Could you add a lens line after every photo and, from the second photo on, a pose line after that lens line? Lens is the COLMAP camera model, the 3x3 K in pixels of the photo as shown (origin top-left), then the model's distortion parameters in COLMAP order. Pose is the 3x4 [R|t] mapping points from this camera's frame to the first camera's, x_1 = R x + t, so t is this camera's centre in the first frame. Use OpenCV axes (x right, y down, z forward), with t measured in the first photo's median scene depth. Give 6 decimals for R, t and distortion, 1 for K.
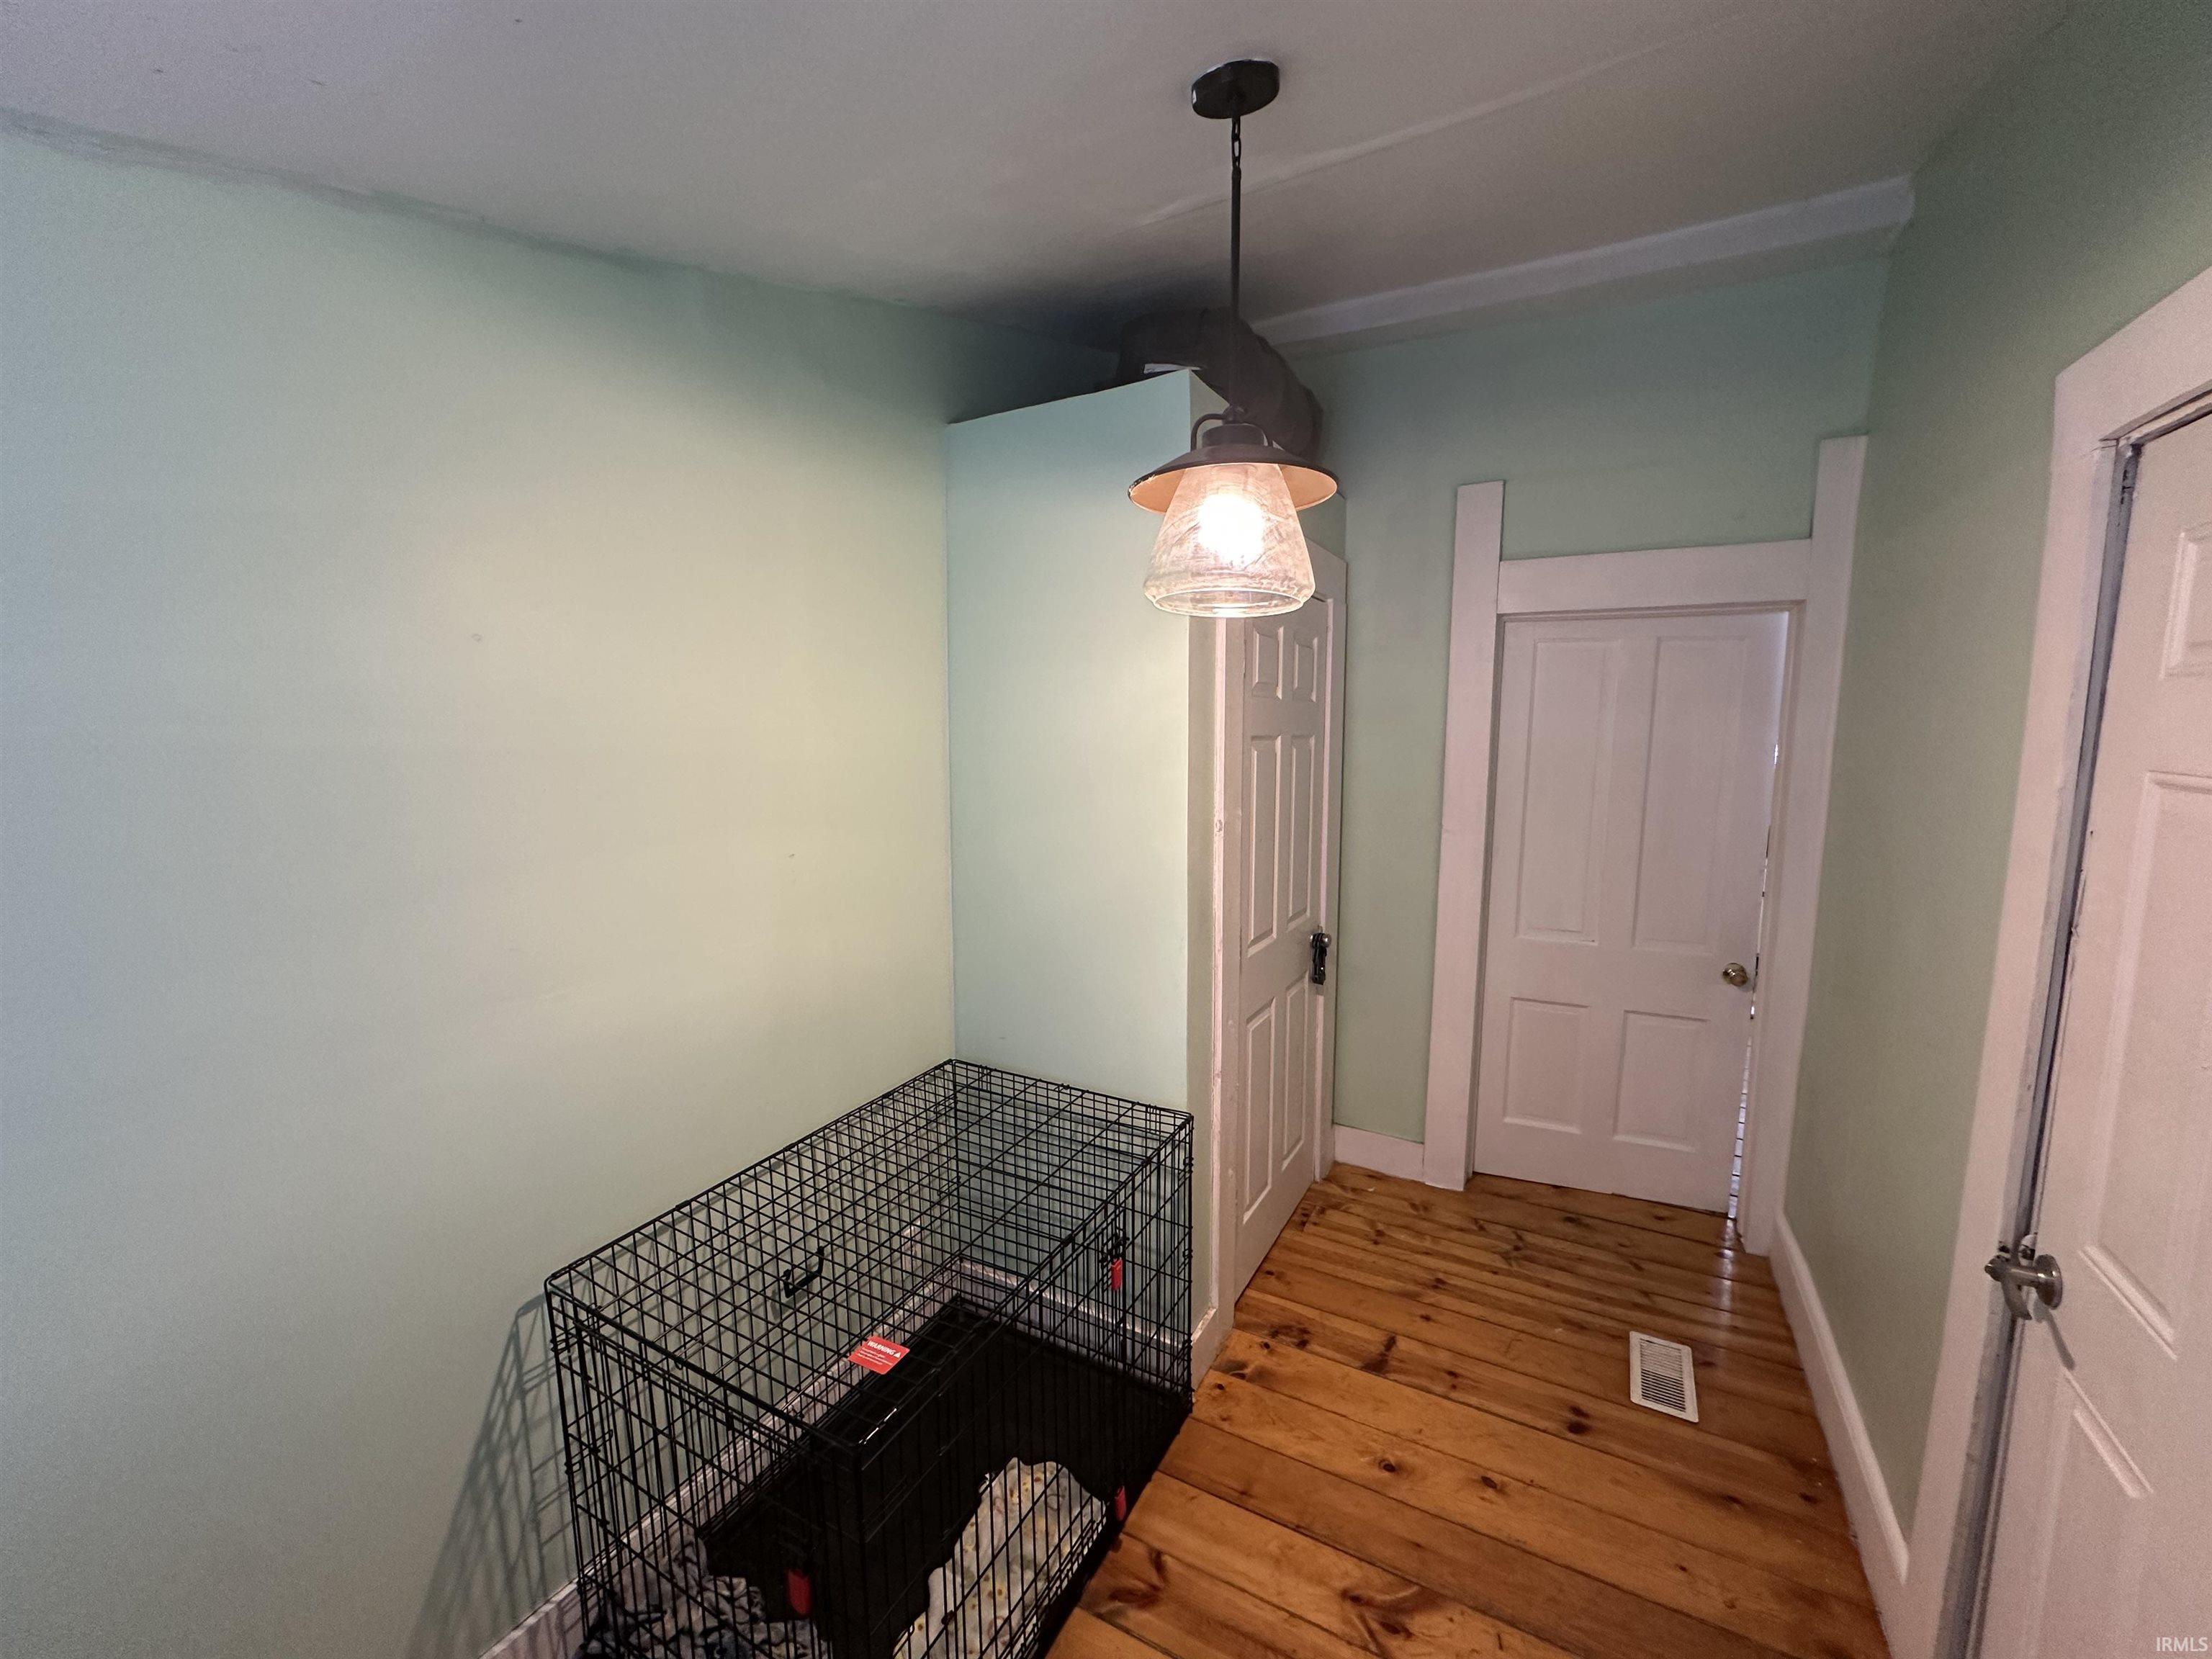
lens RADIAL K [[875.9, 0, 1098.3], [0, 875.9, 829.8], [0, 0, 1]] dist [-0.002856, 0.000885]
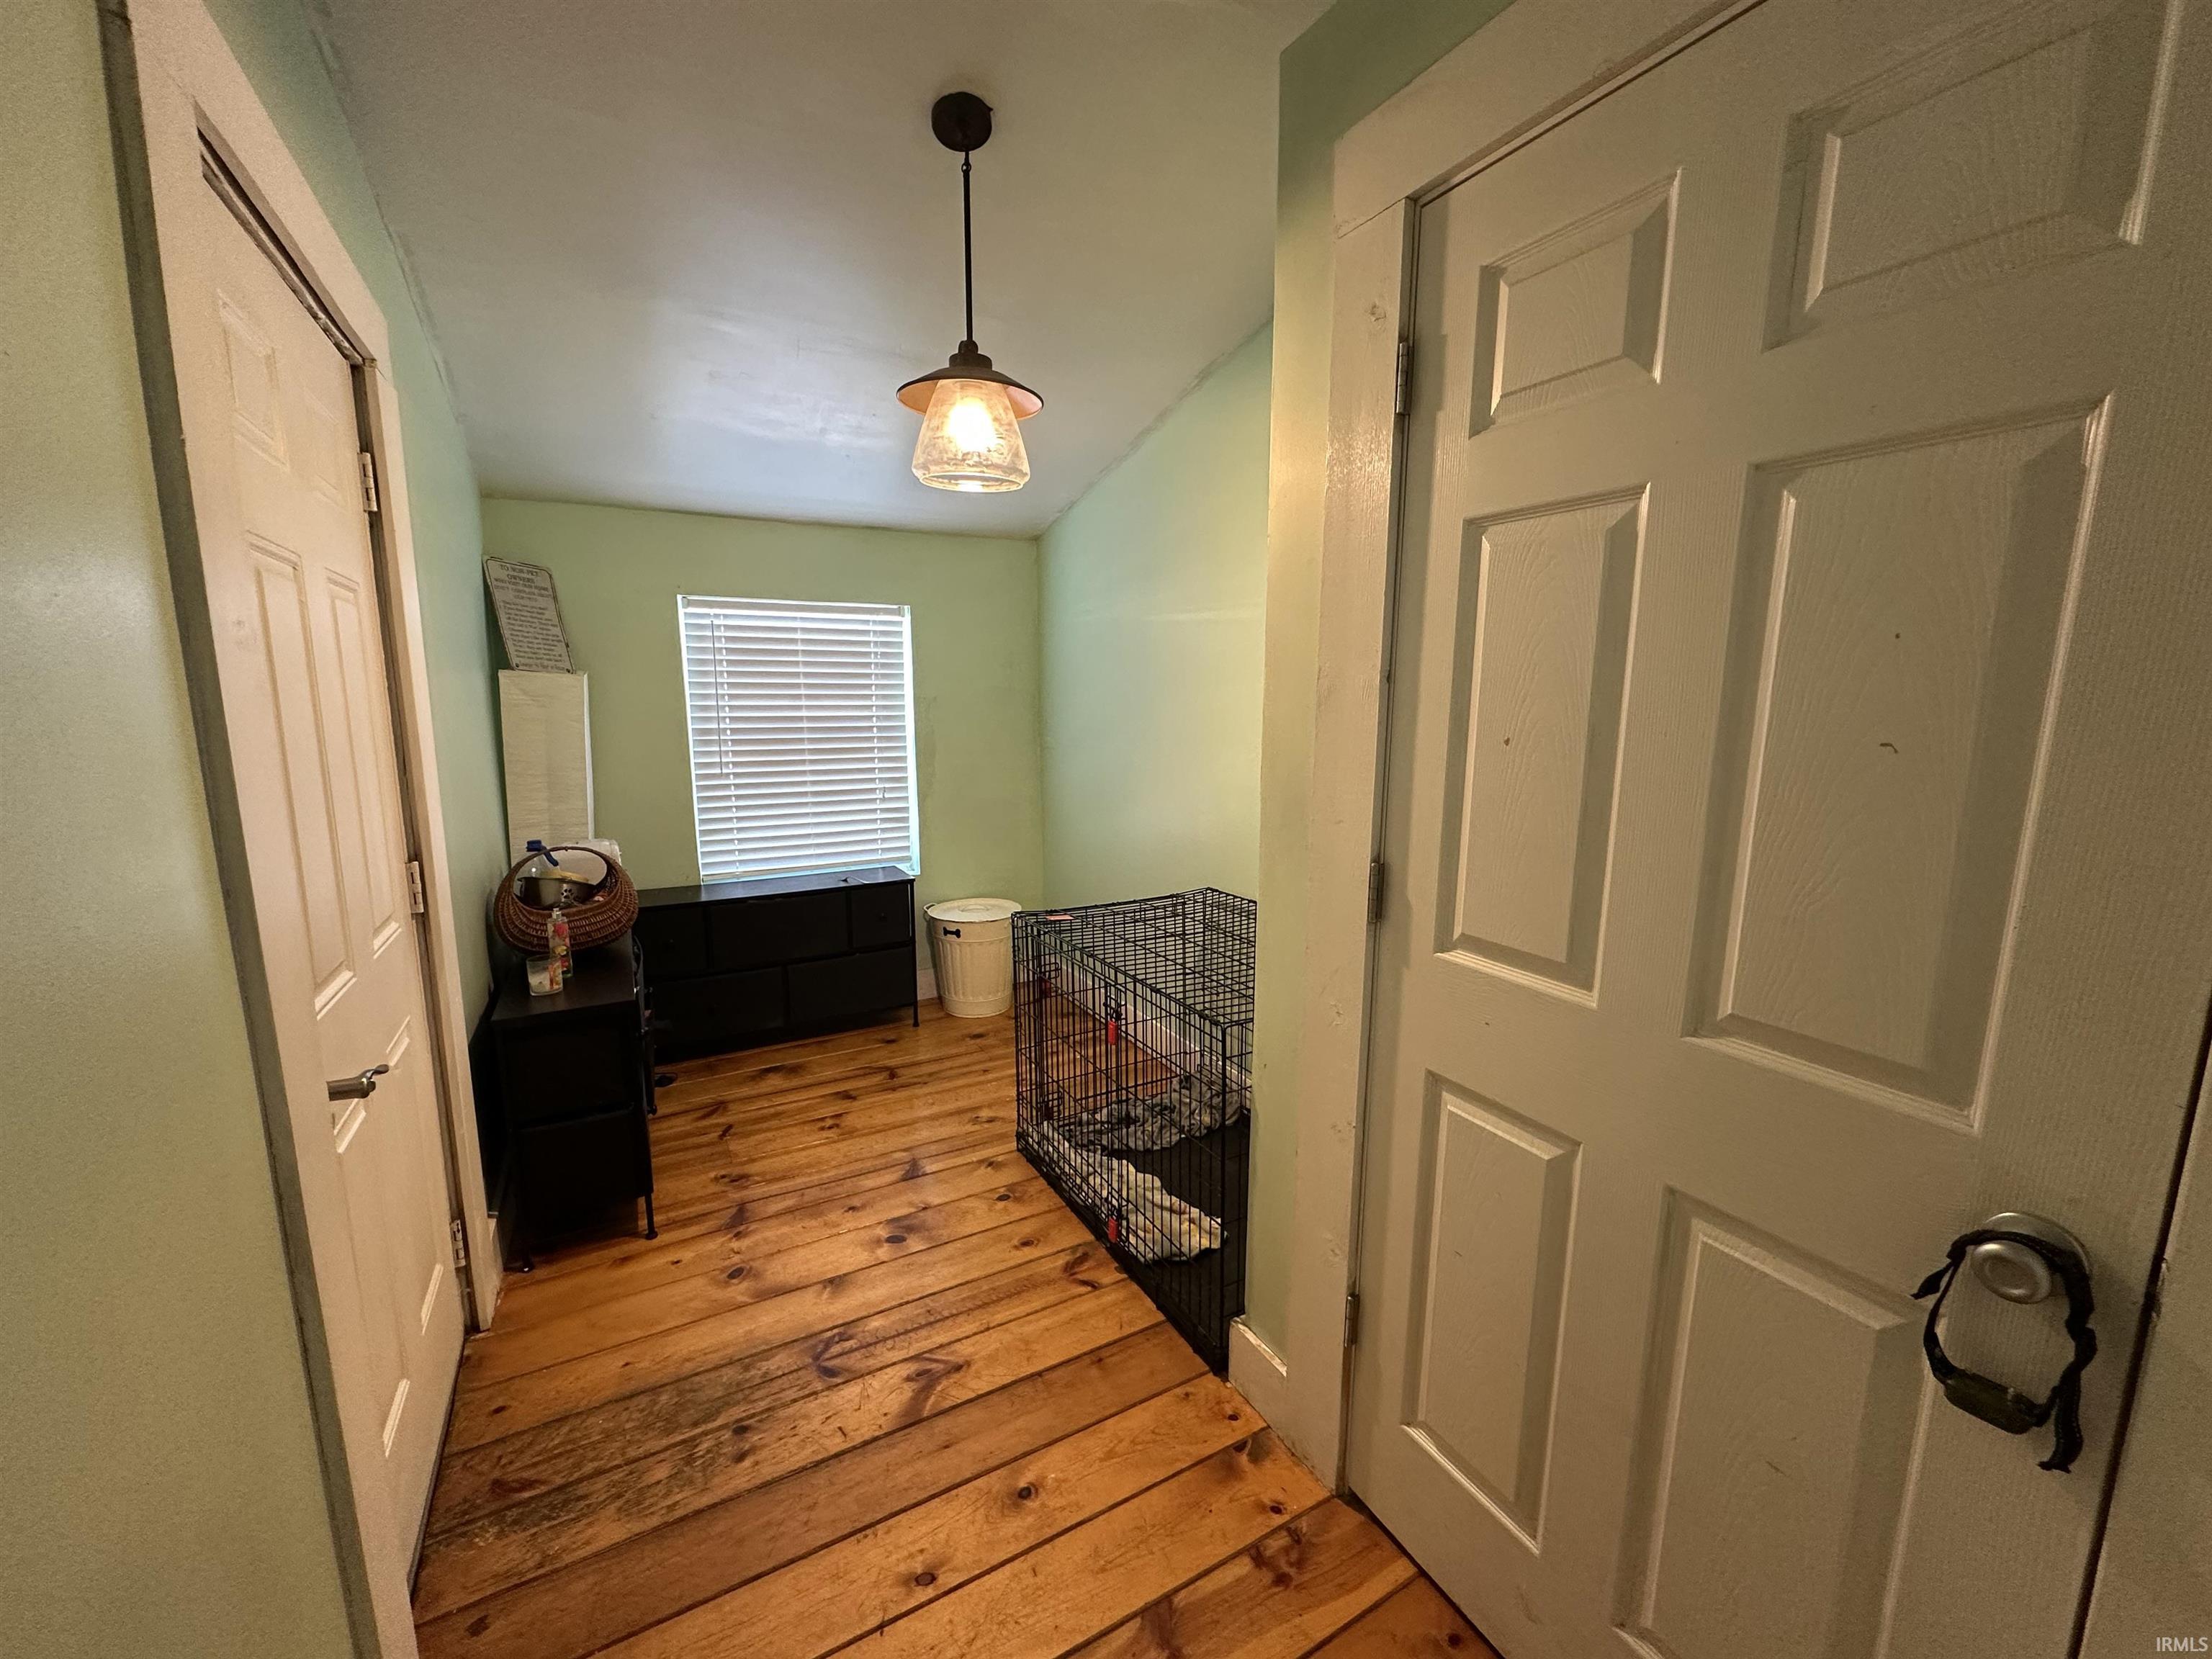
lens RADIAL K [[875.9, 0, 1100.7], [0, 875.9, 839.7], [0, 0, 1]] dist [-0.002856, 0.000885]
pose [[-0.530072, 0.151427, -0.834322, 0.893935], [-0.094166, 0.967328, 0.235393, -0.028918], [0.842708, 0.203340, -0.498494, 1.378068]]
